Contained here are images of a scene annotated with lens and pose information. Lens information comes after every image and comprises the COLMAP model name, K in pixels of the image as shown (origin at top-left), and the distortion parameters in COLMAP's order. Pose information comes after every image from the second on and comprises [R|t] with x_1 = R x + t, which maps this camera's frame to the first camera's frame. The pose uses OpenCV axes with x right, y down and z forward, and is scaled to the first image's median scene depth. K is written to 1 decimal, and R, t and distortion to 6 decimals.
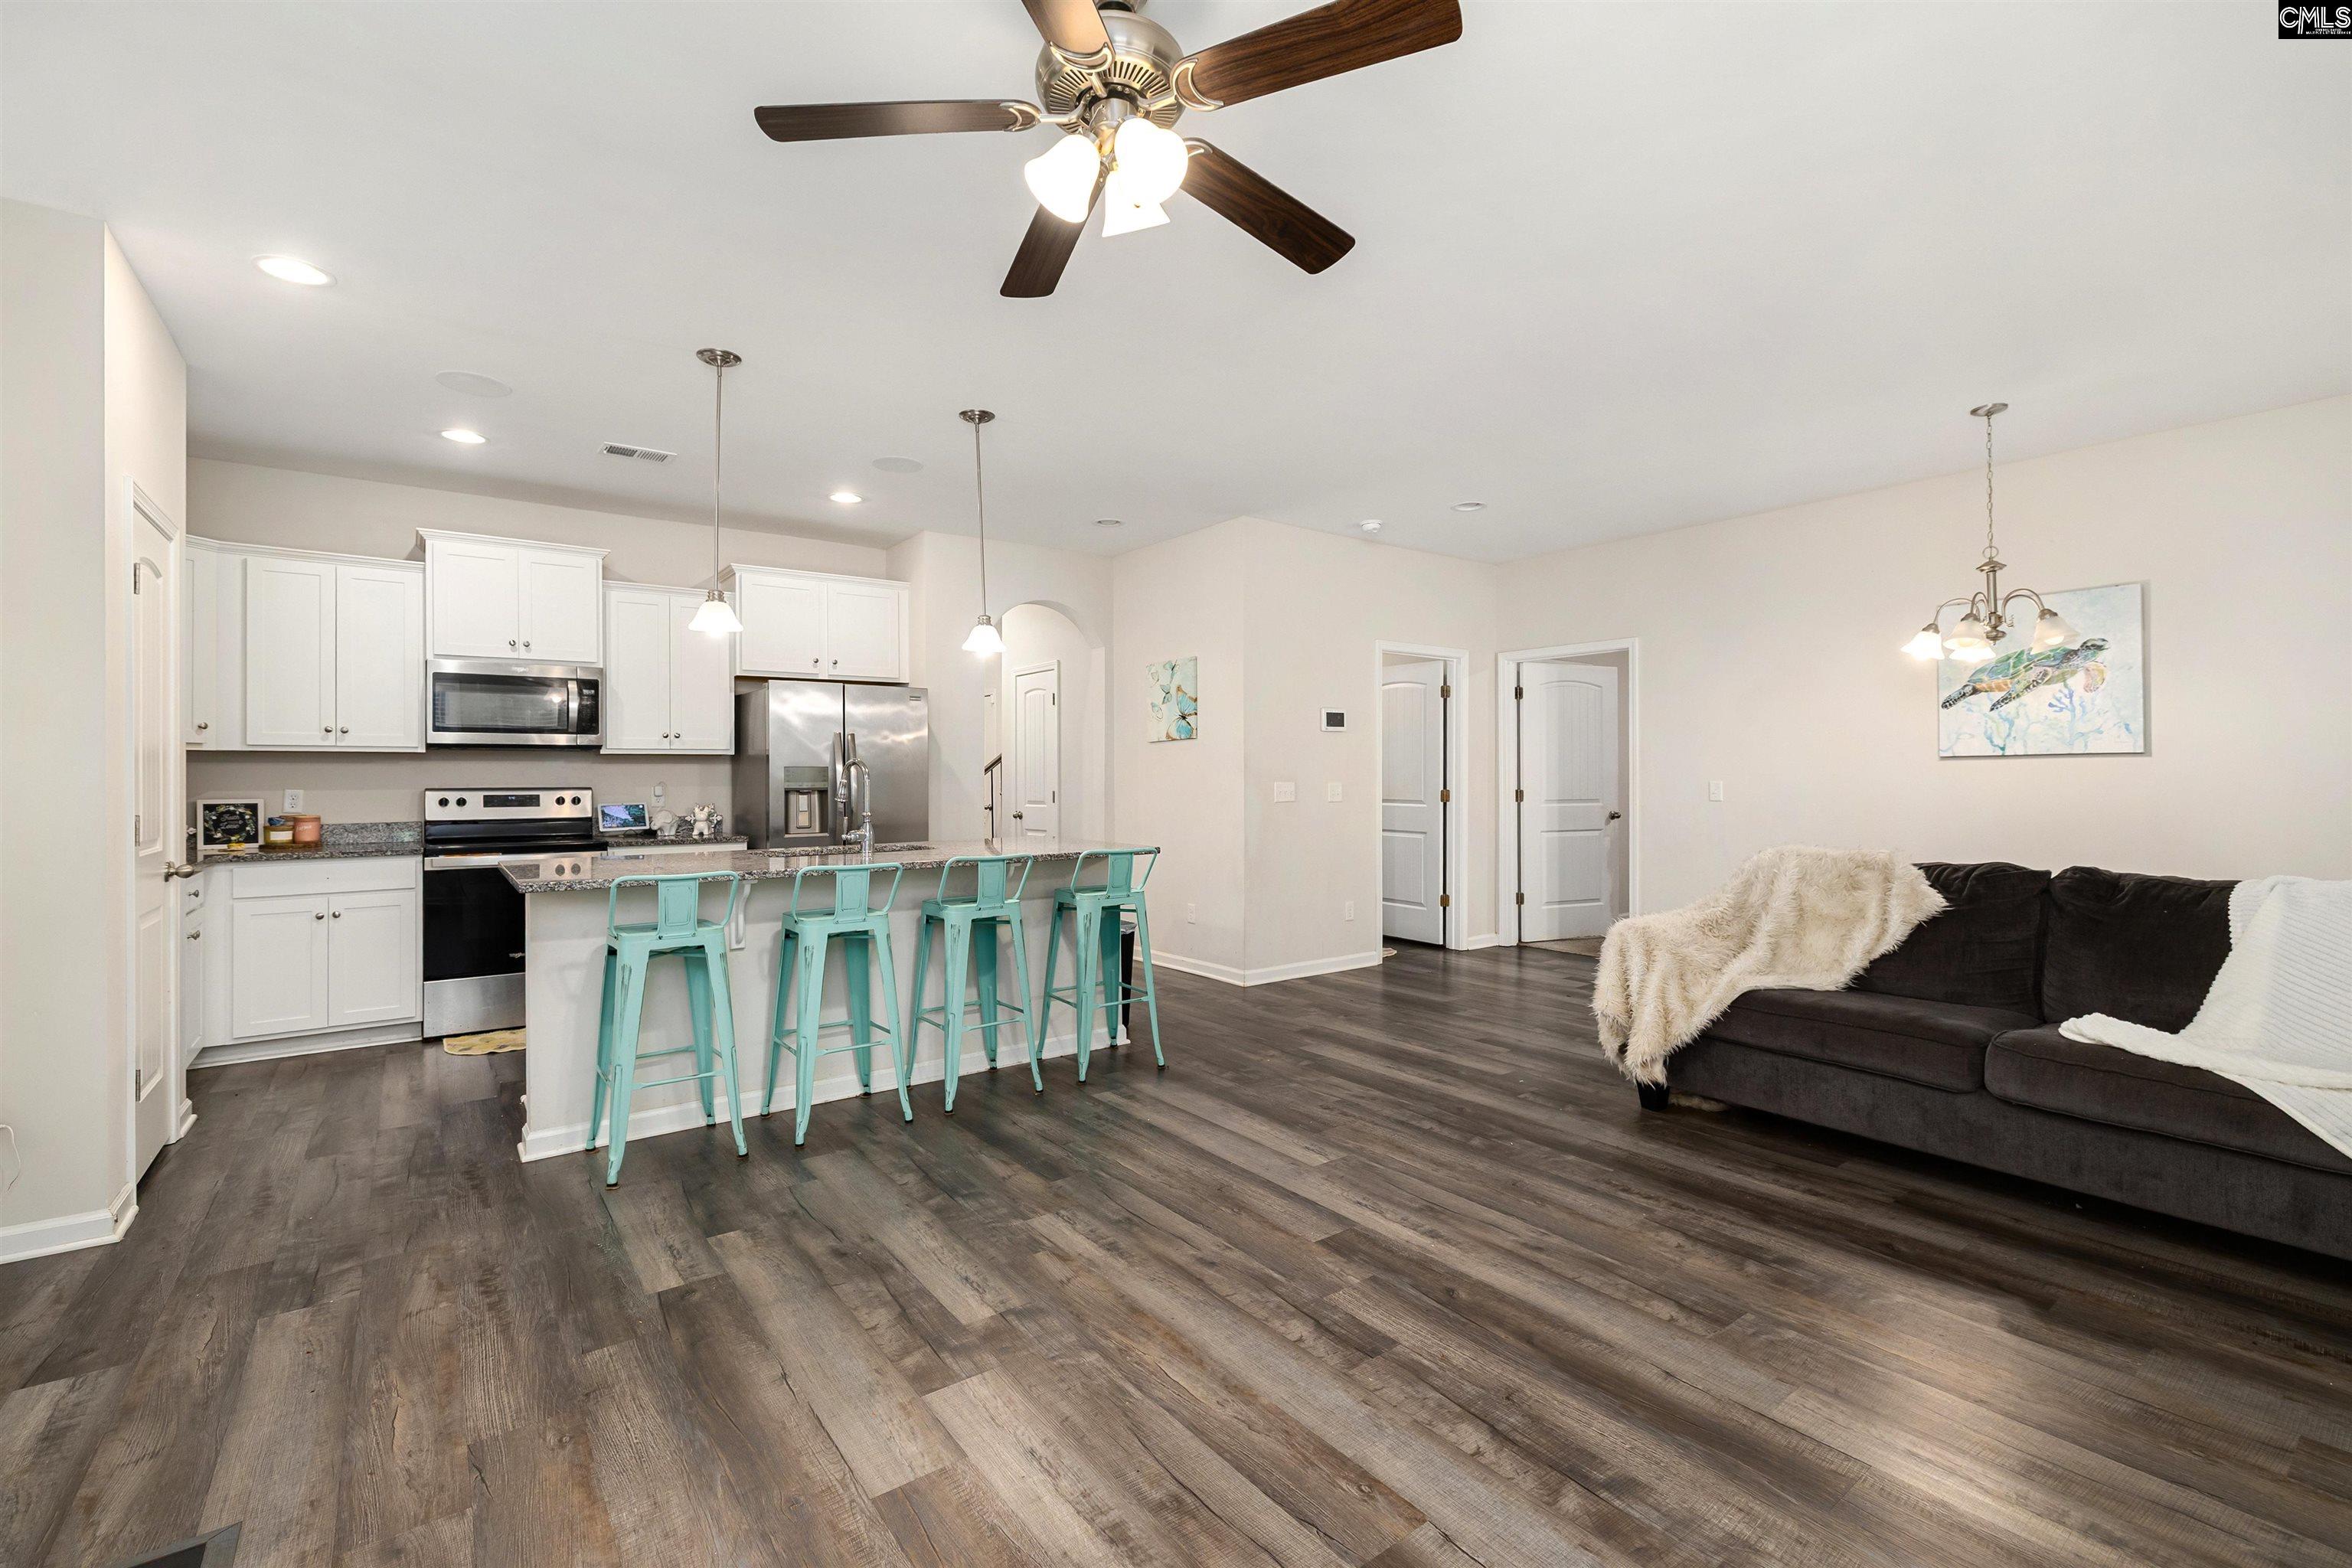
lens RADIAL K [[1008.7, 0, 1177.6], [0, 1008.7, 766.5], [0, 0, 1]] dist [-0.000587, -0.000067]
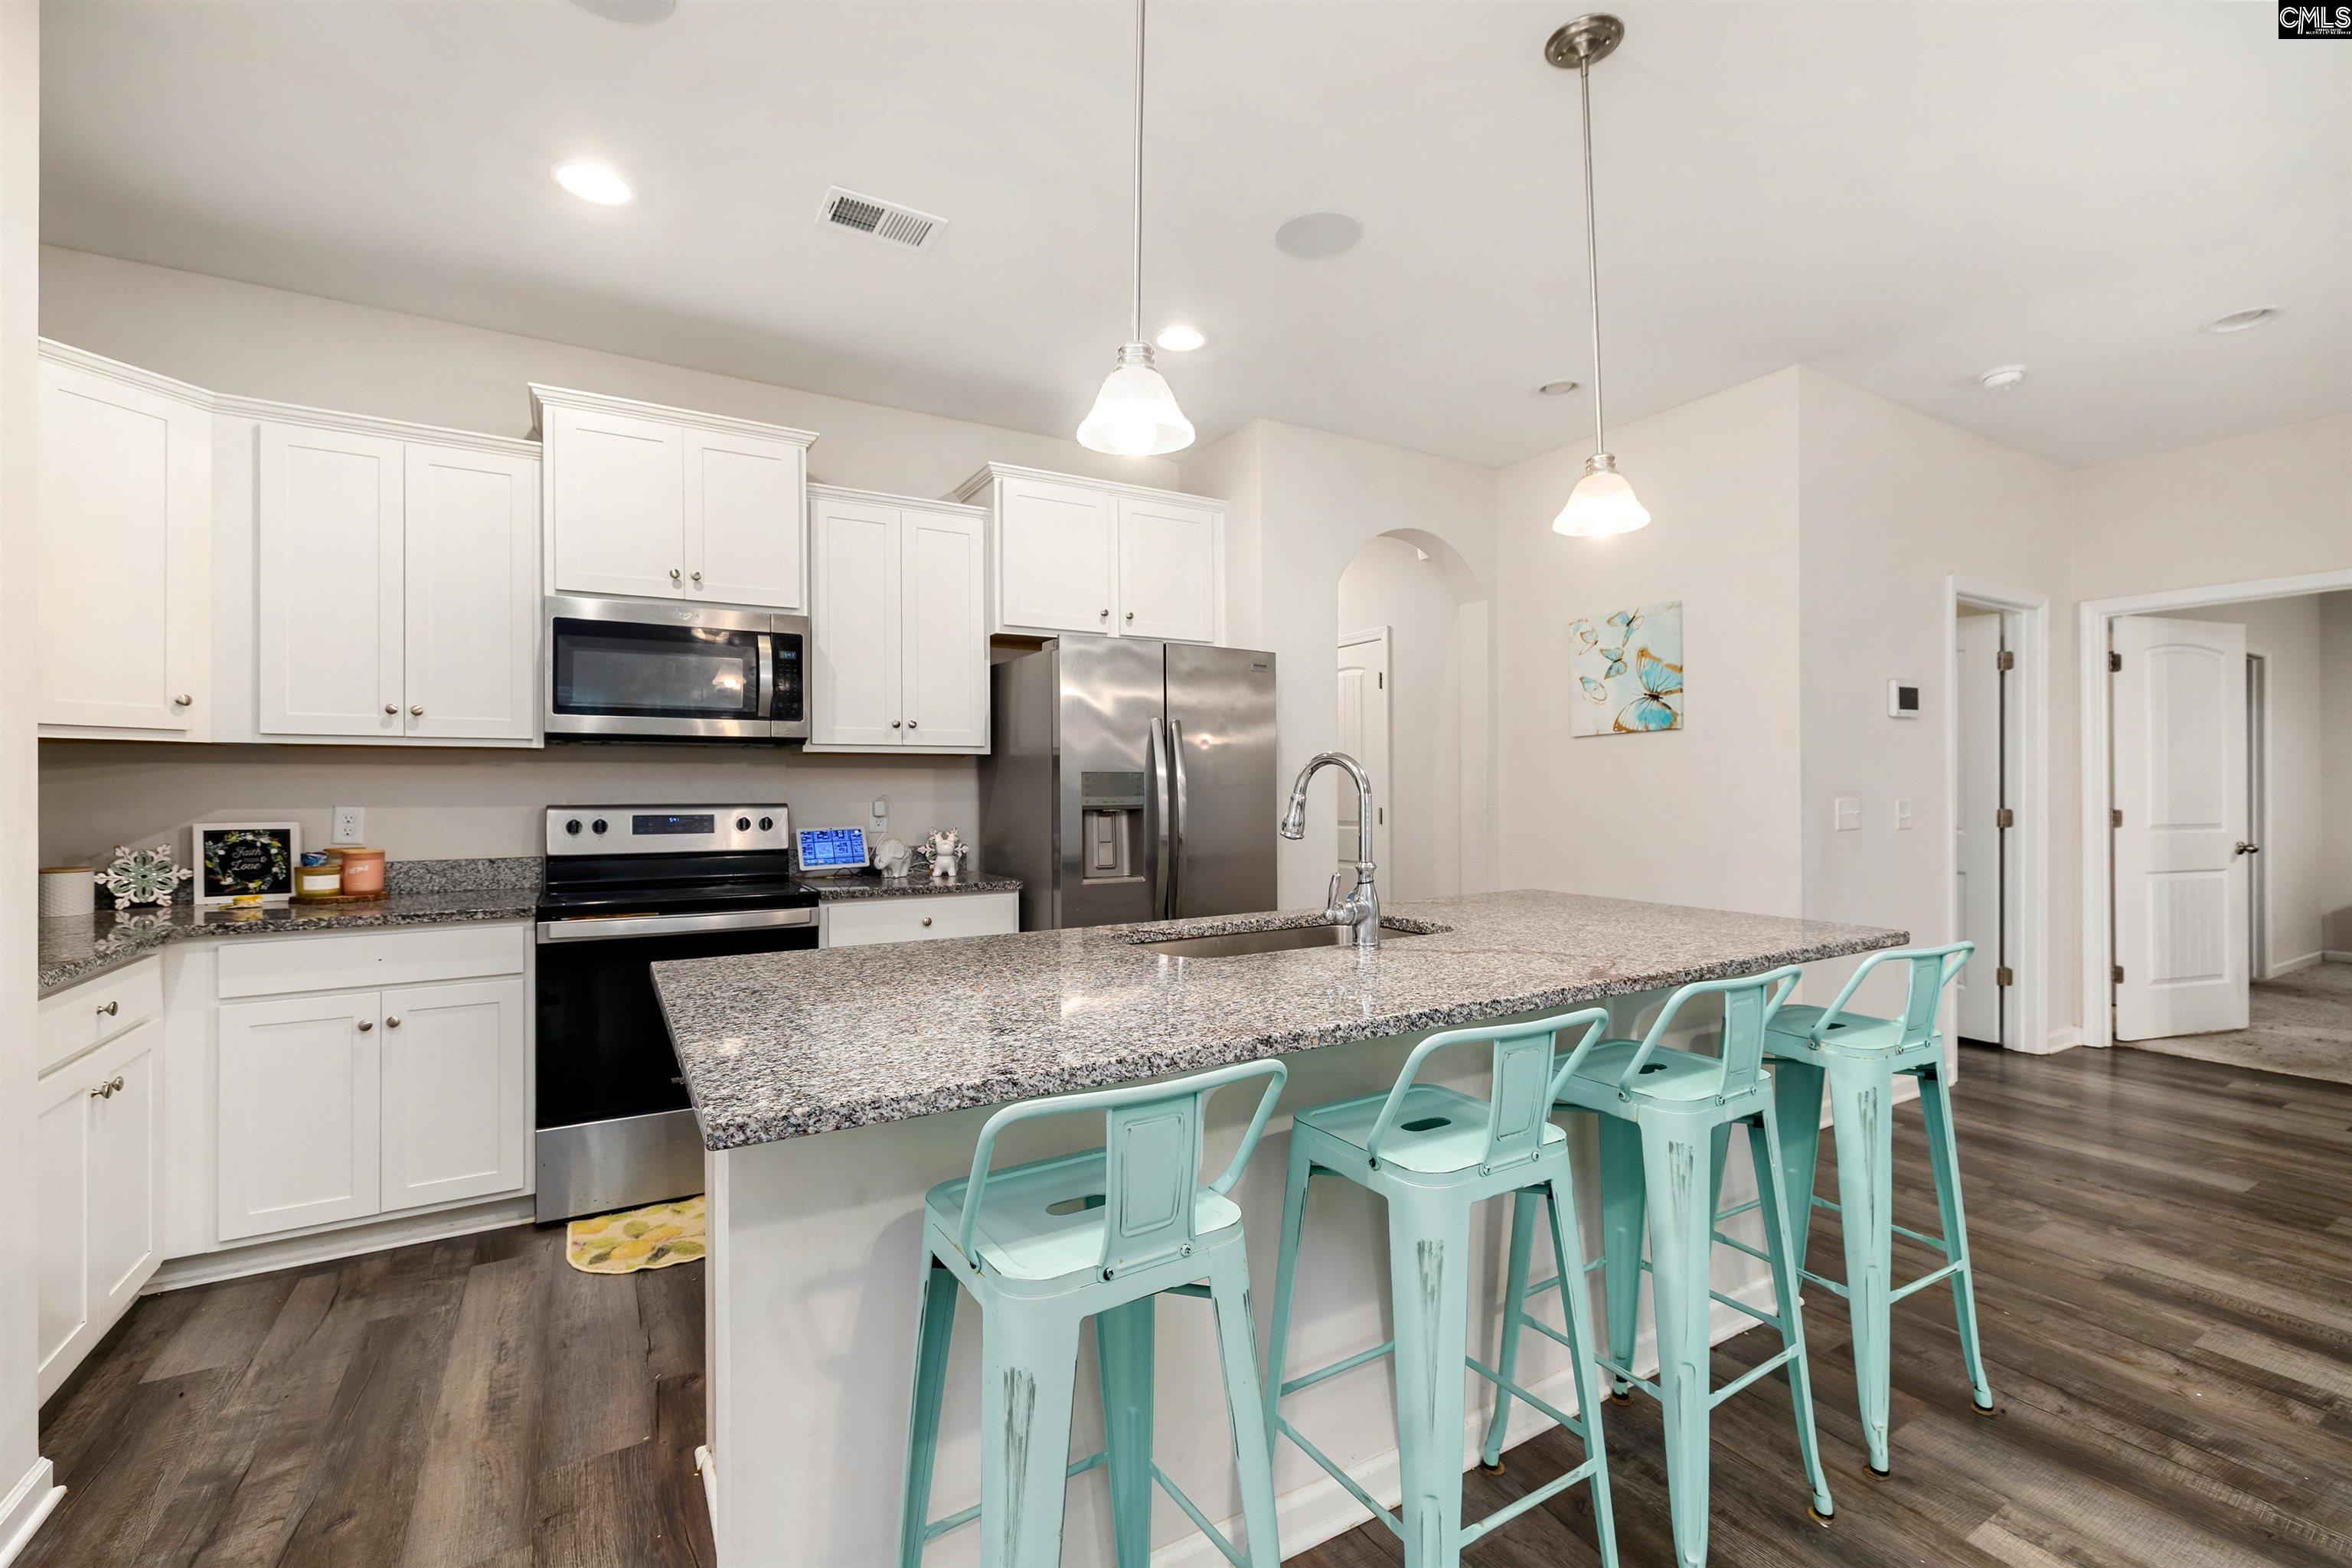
lens RADIAL K [[1010.6, 0, 1198.4], [0, 1010.6, 782.2], [0, 0, 1]] dist [-0.000730, -0.000194]
pose [[0.994883, 0.001212, -0.101026, -0.292109], [-0.000750, 0.999989, 0.004609, 0.004172], [0.101030, -0.004509, 0.994873, 0.437632]]
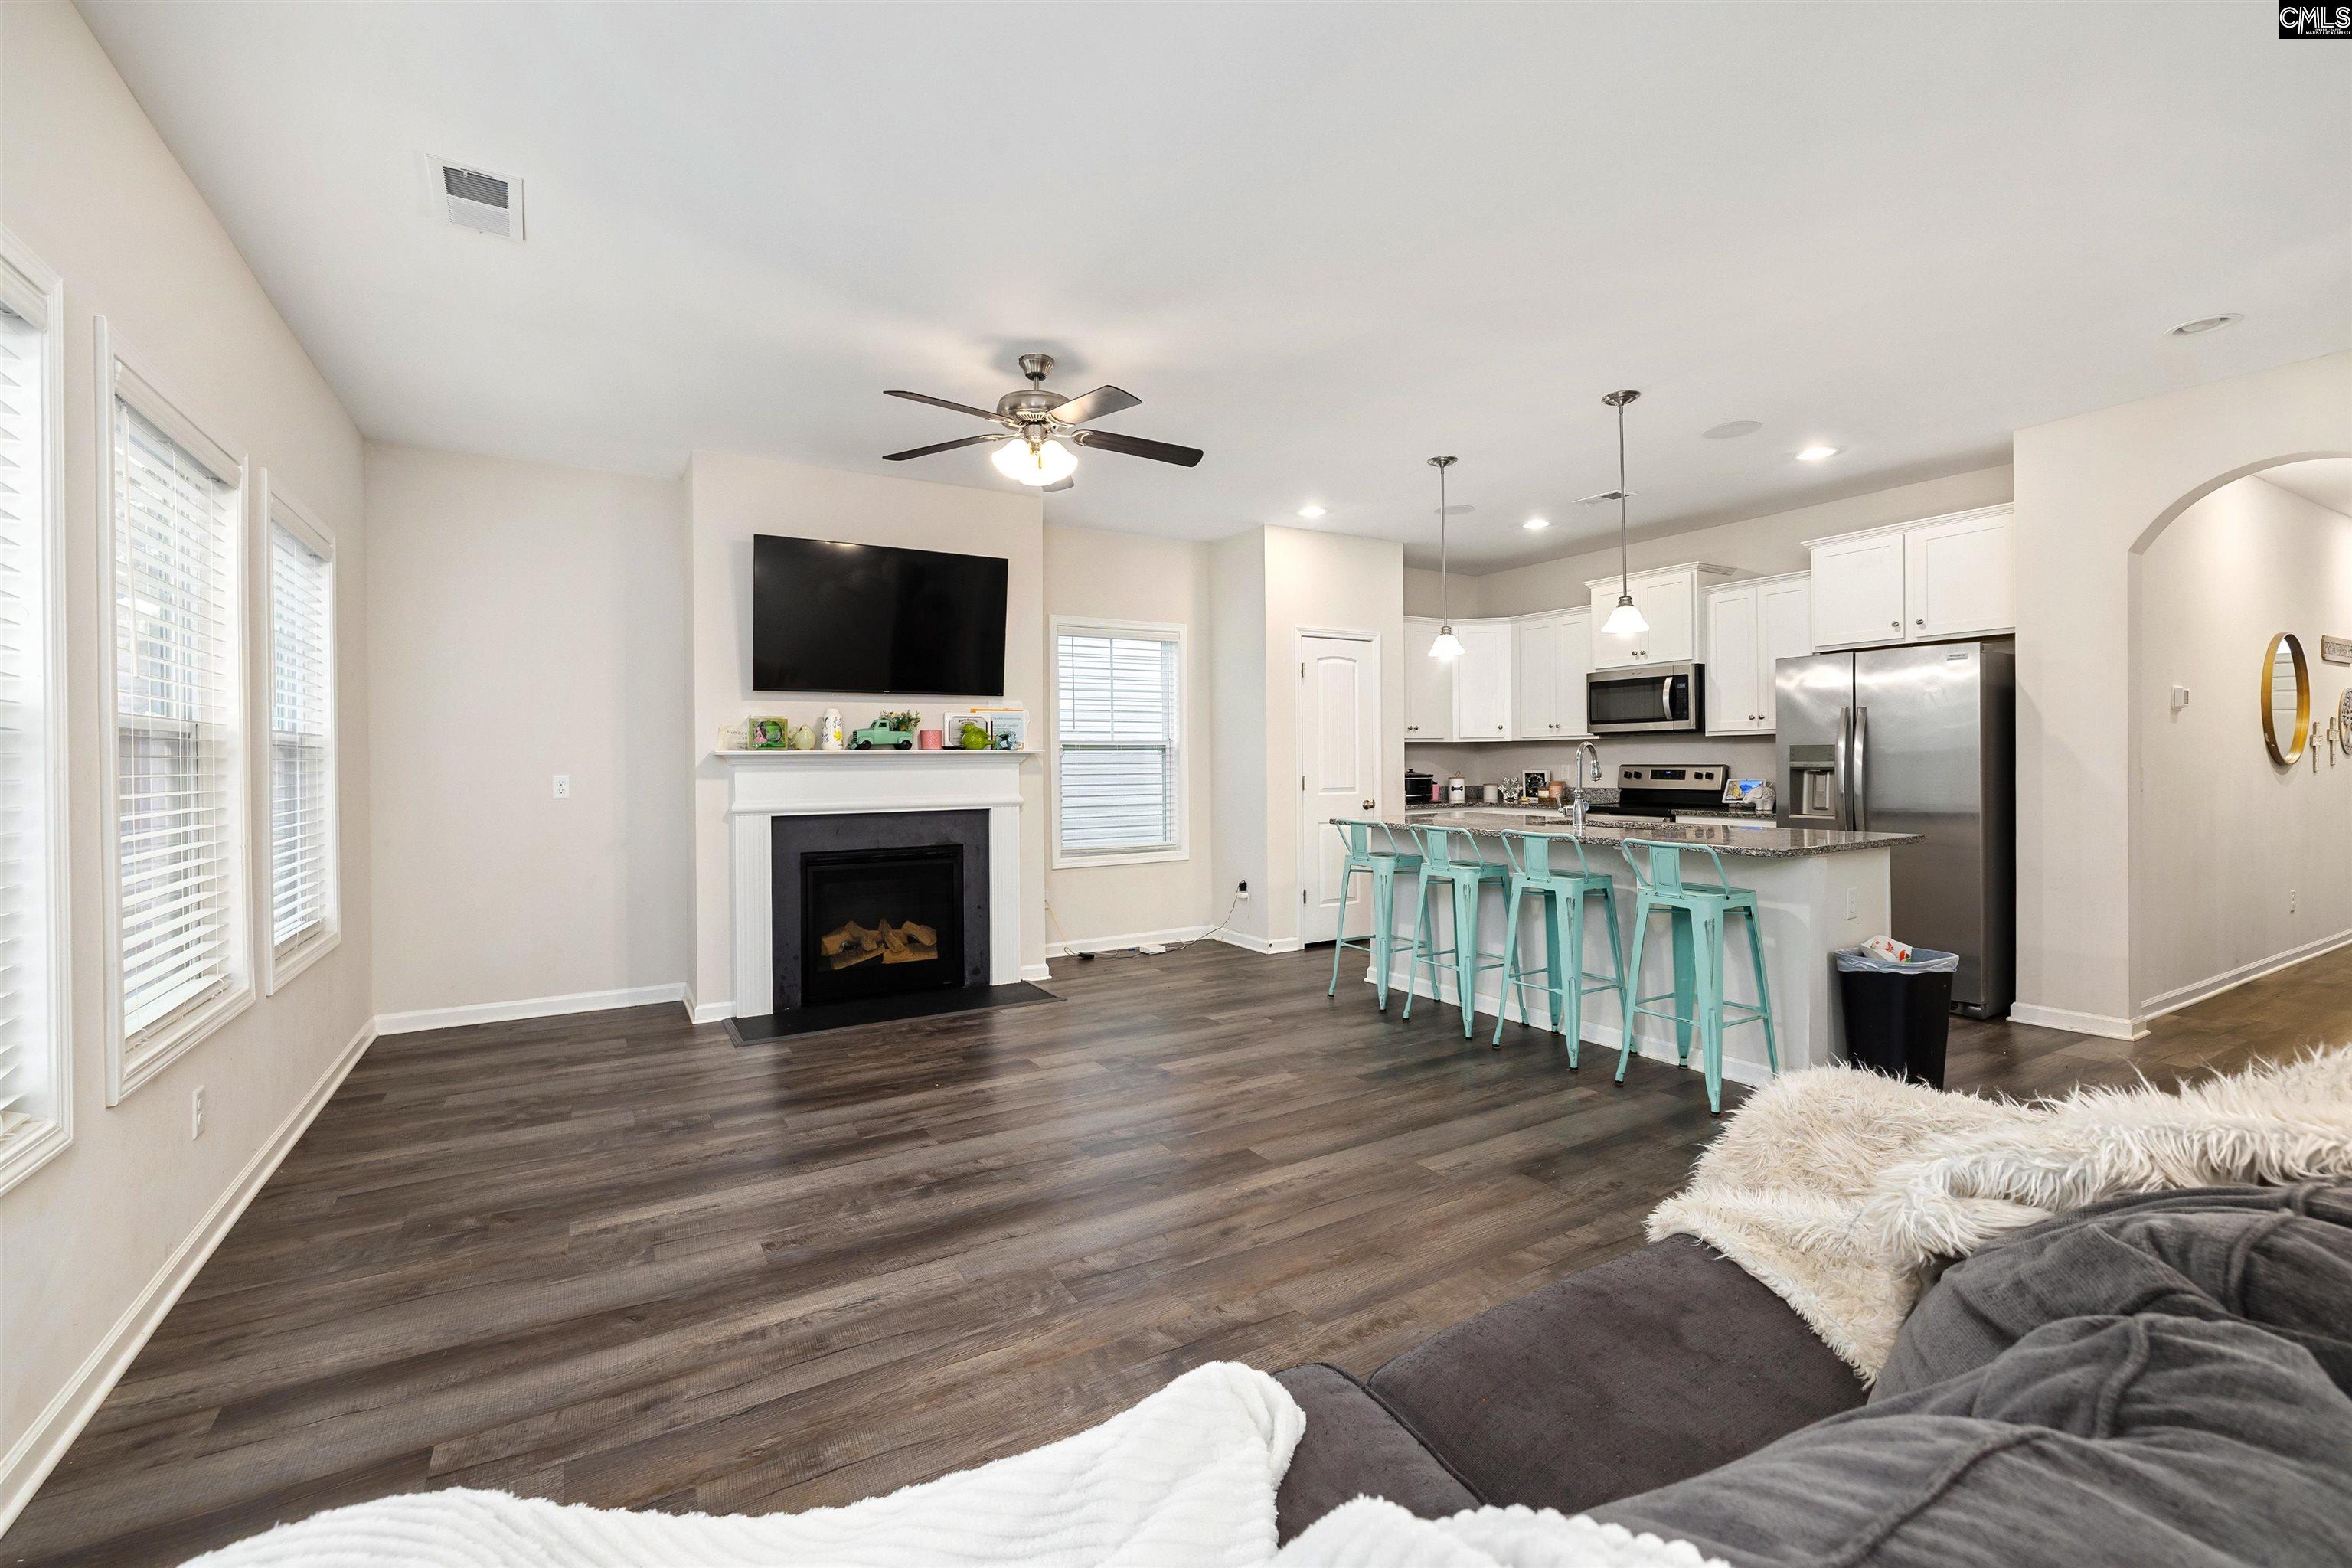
lens RADIAL K [[1008.7, 0, 1177.6], [0, 1008.7, 766.5], [0, 0, 1]] dist [-0.000587, -0.000067]
pose [[-0.106019, 0.011364, -0.994299, 0.752537], [0.018662, 0.999781, 0.009437, 0.000119], [0.994189, -0.017555, -0.106208, 0.589965]]
